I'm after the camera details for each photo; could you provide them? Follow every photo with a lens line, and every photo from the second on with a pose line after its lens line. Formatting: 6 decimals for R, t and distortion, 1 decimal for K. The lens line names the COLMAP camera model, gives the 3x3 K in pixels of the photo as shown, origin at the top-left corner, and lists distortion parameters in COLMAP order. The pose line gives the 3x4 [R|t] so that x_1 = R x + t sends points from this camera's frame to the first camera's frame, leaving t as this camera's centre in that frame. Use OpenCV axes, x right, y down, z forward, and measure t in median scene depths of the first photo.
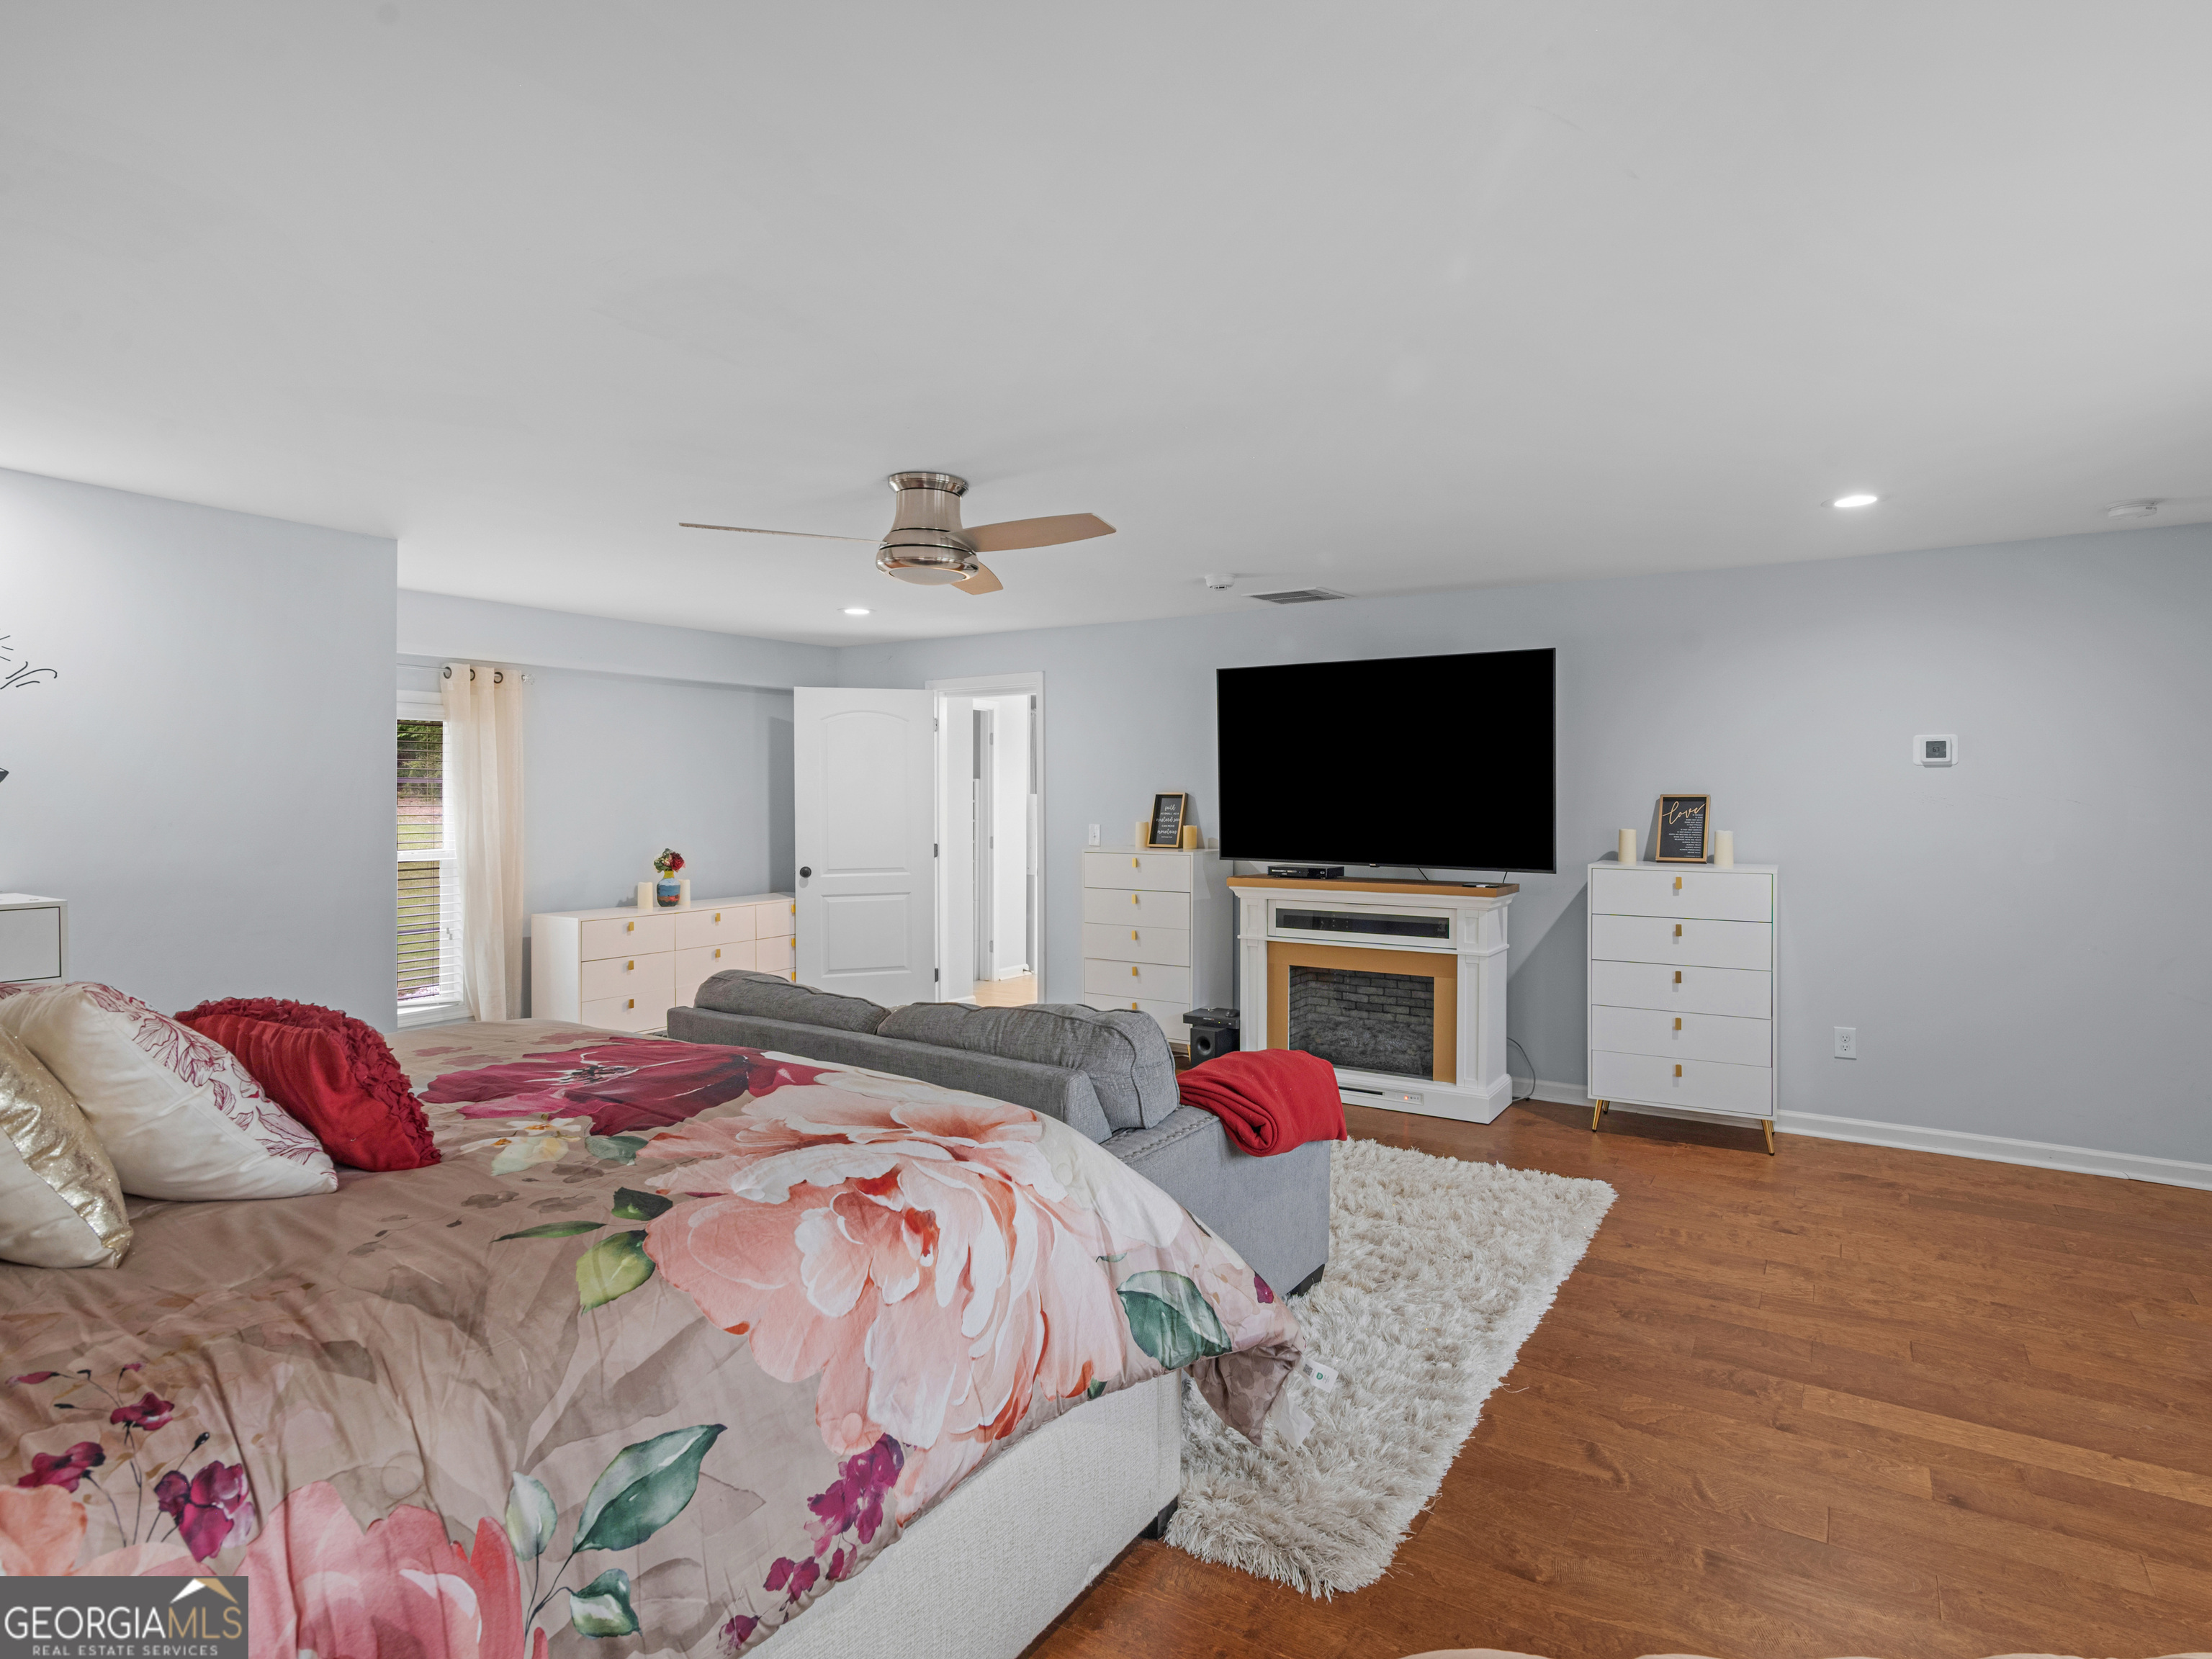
lens RADIAL K [[1150.5, 0, 1150.9], [0, 1150.5, 813.3], [0, 0, 1]] dist [0.001424, 0.000852]
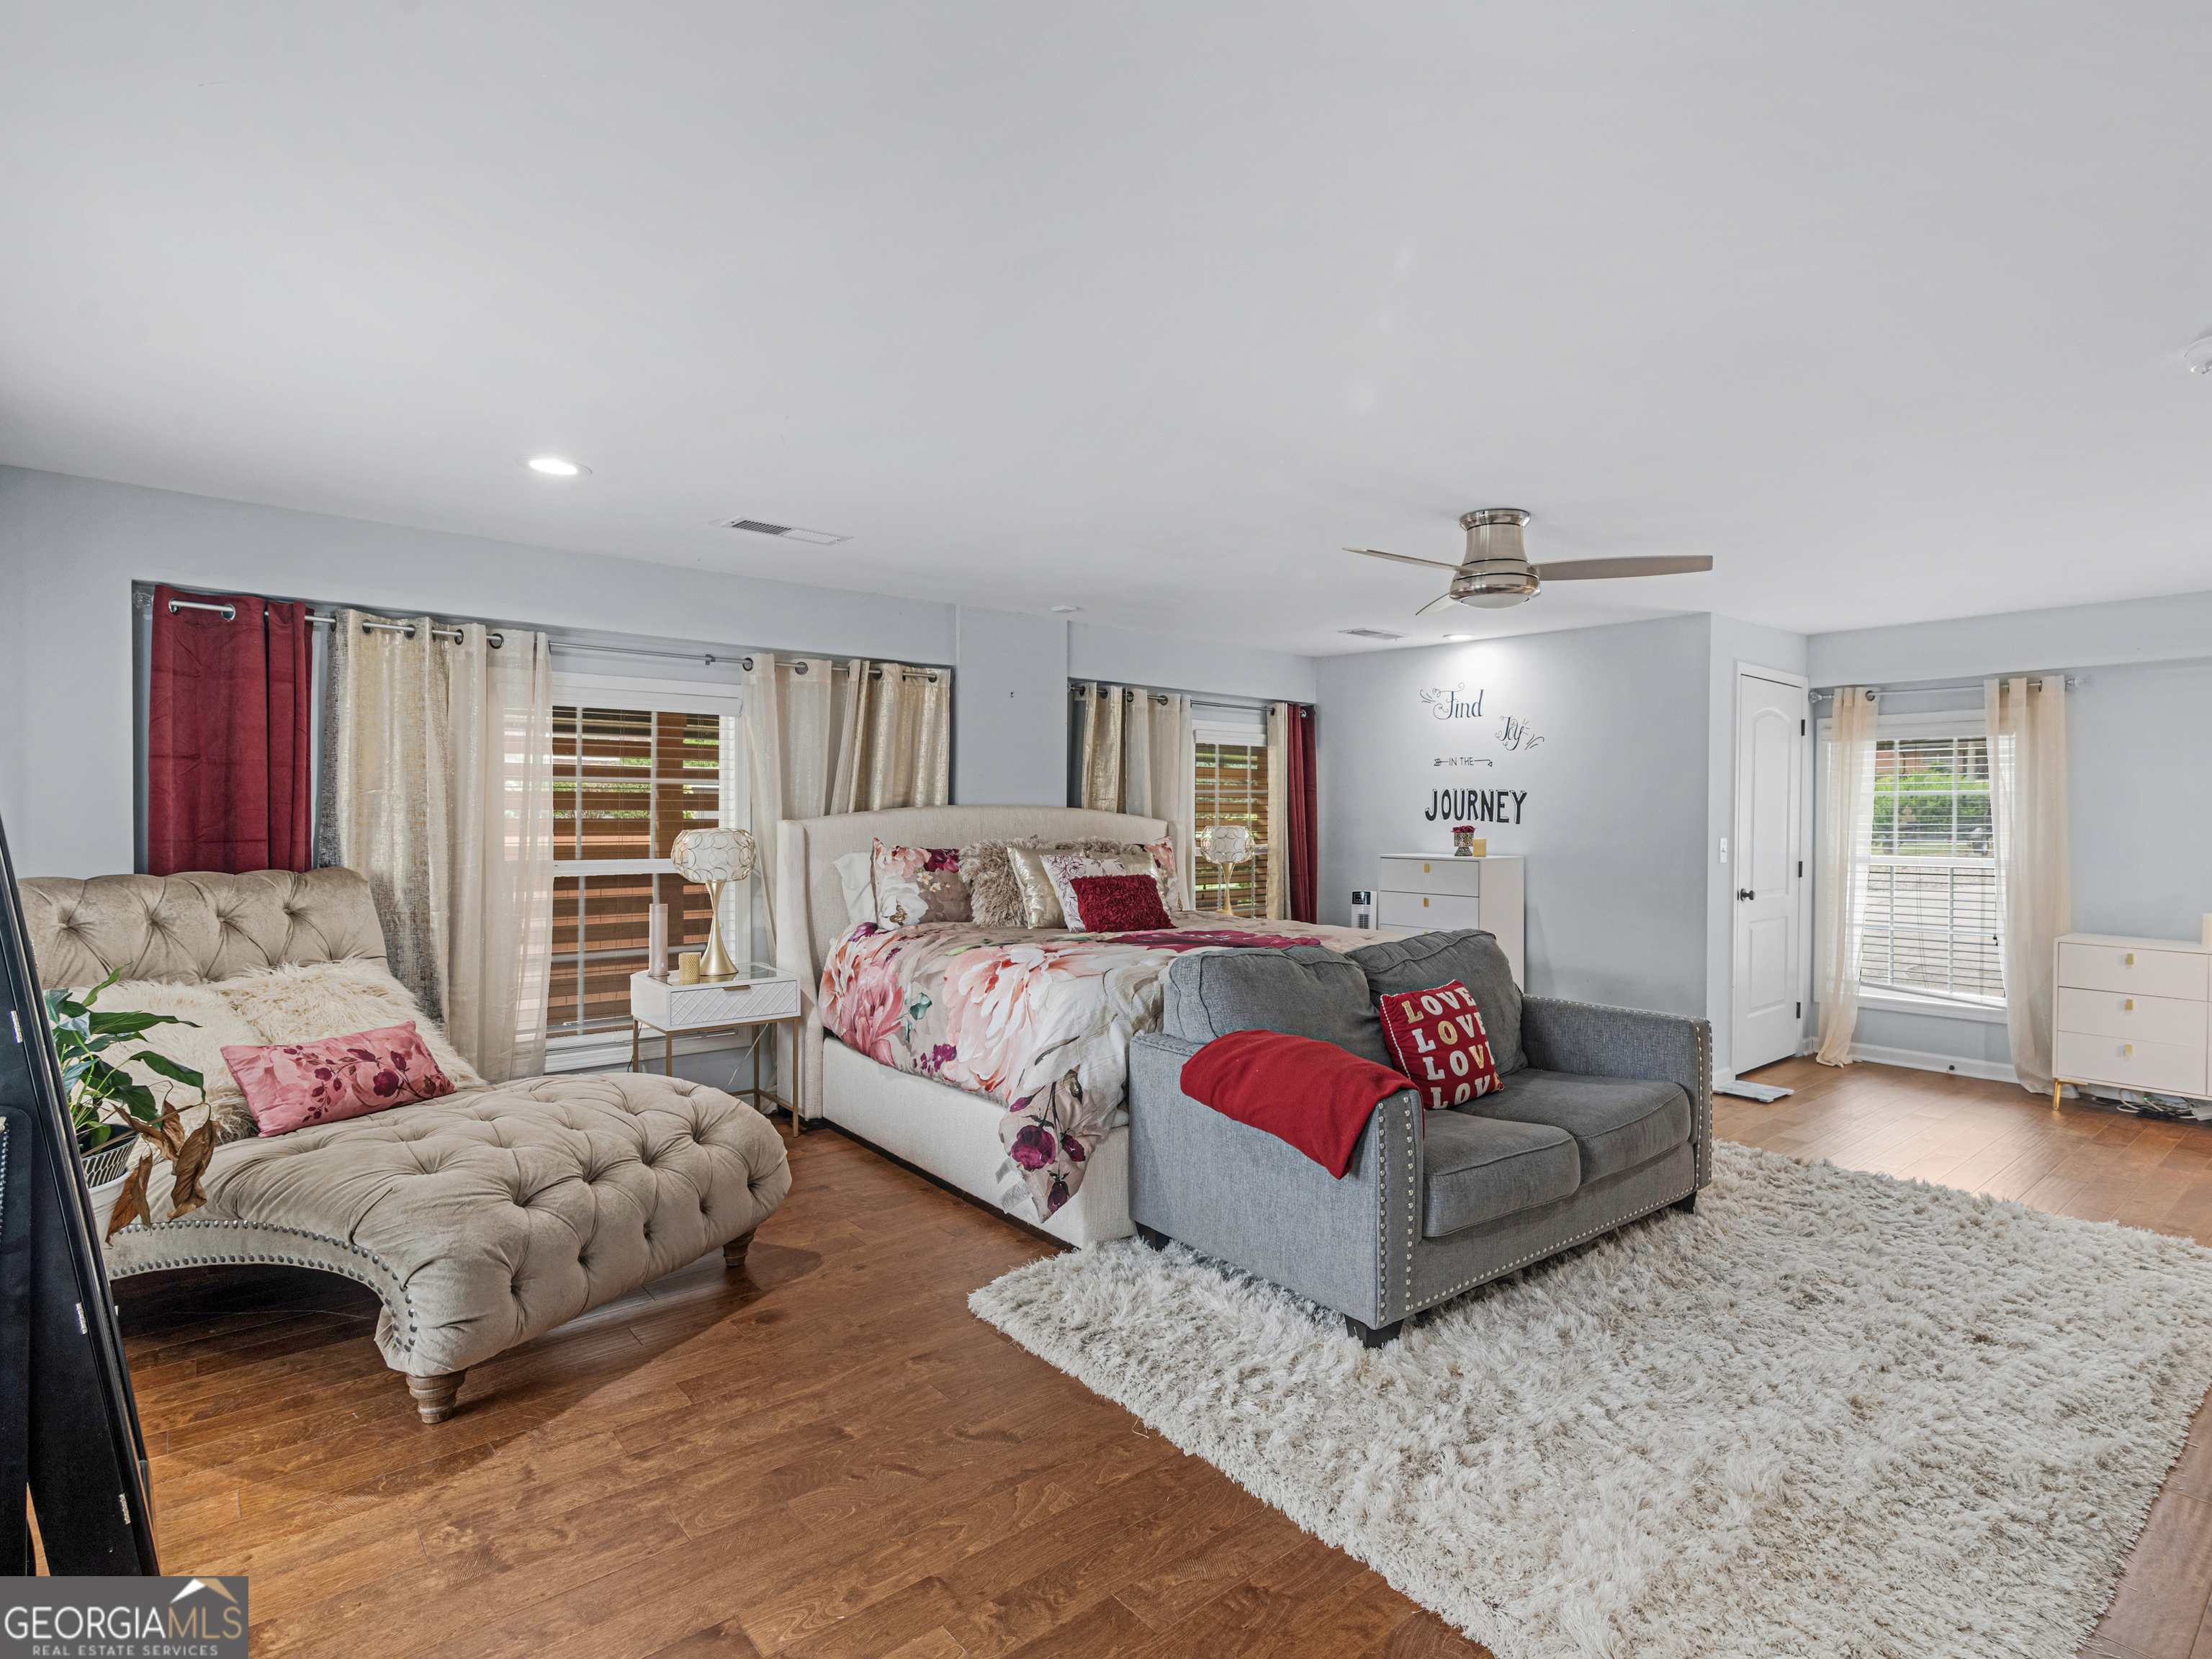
lens RADIAL K [[1107.2, 0, 1193.1], [0, 1107.2, 859.7], [0, 0, 1]] dist [0.000834, 0.000355]
pose [[-0.300323, 0.016564, -0.953694, 1.395414], [-0.021694, 0.999472, 0.024191, 0.049295], [0.953591, 0.027955, -0.299805, 1.621456]]
